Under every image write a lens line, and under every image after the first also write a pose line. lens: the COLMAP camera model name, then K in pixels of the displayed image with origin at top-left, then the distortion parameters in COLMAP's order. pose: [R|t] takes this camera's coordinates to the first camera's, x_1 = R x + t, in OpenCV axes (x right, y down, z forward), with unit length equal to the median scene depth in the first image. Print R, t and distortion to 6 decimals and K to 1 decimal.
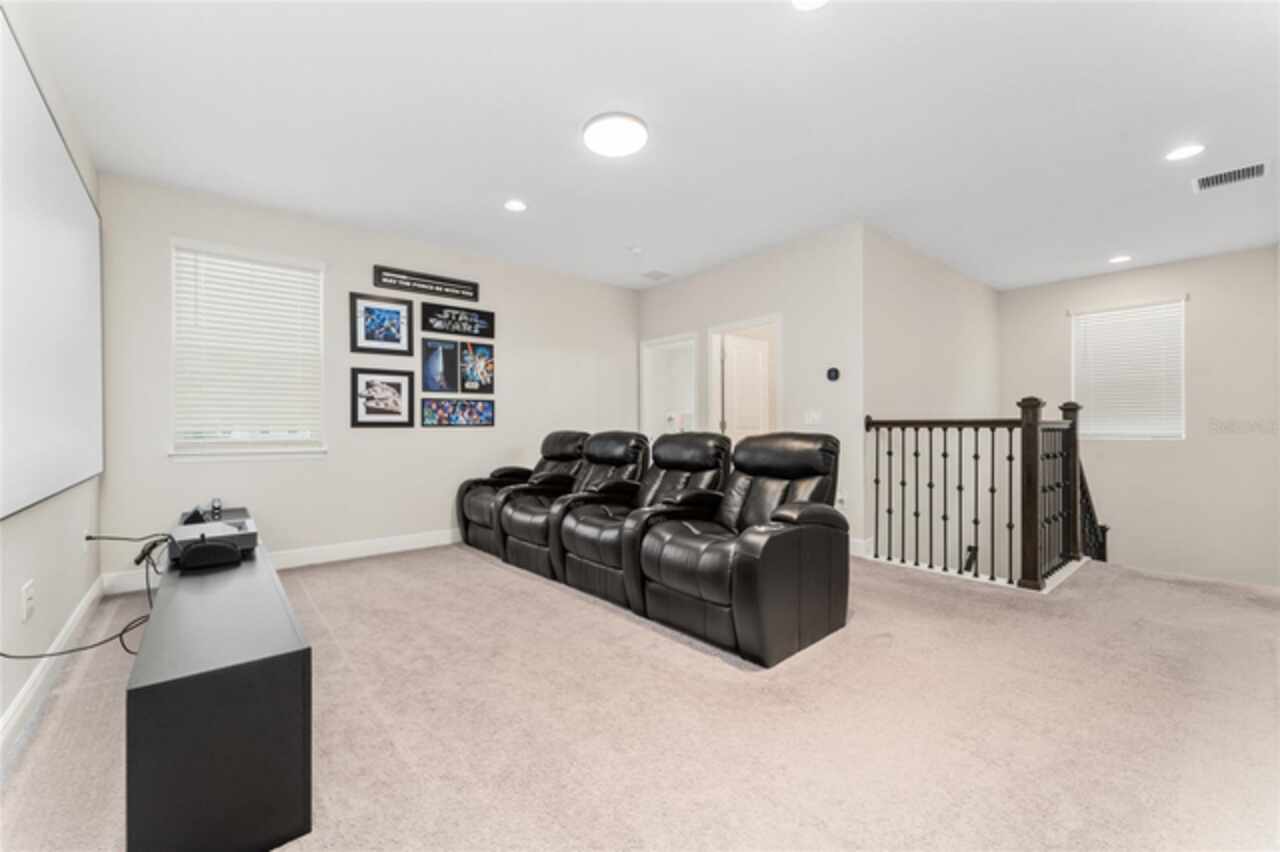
lens RADIAL K [[518.4, 0, 640.5], [0, 518.4, 427.7], [0, 0, 1]] dist [0.000676, 0.000010]
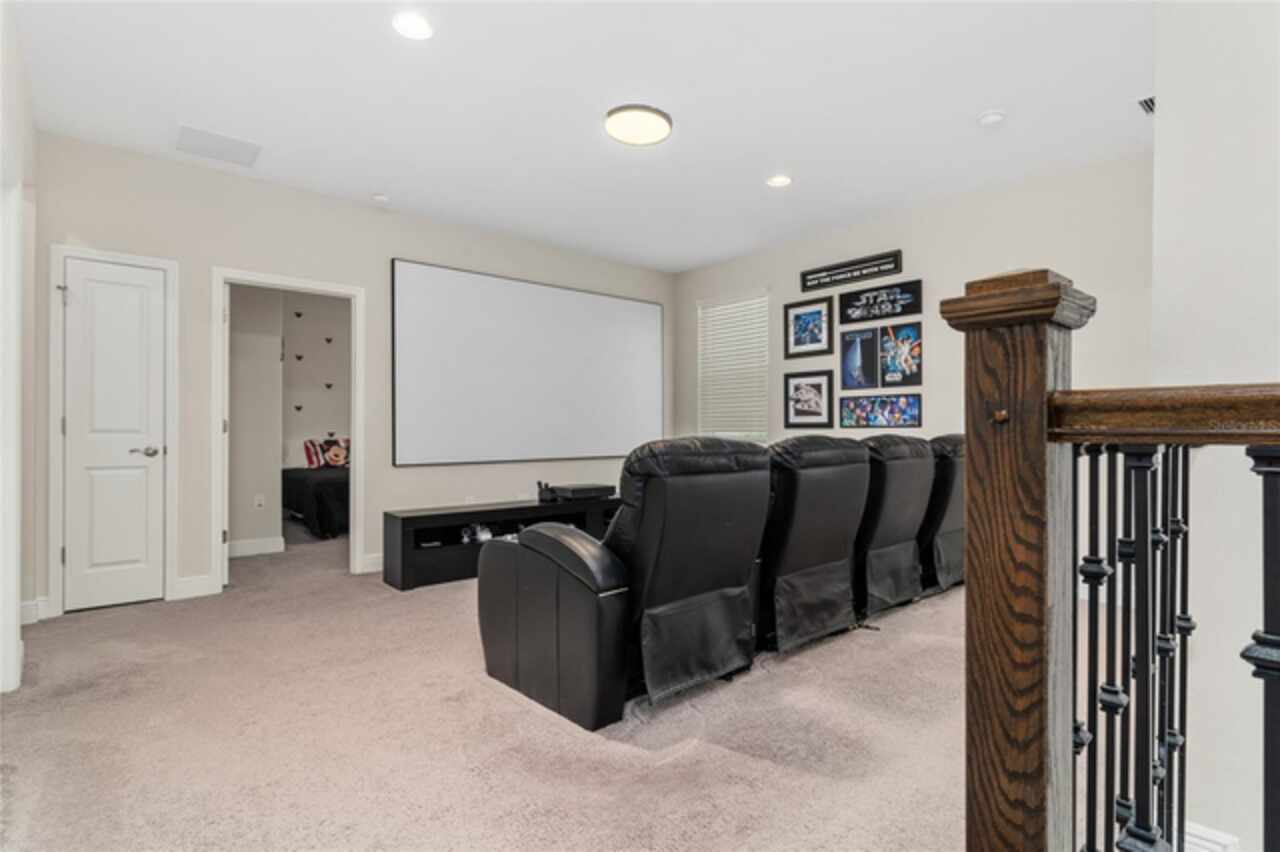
lens RADIAL K [[630.6, 0, 640.1], [0, 630.6, 428.3], [0, 0, 1]] dist [0.001390, 0.000047]
pose [[0.024621, 0.000517, -0.999697, 0.692061], [-0.001667, 0.999998, 0.000476, -0.001043], [0.999695, 0.001654, 0.024622, 0.603871]]
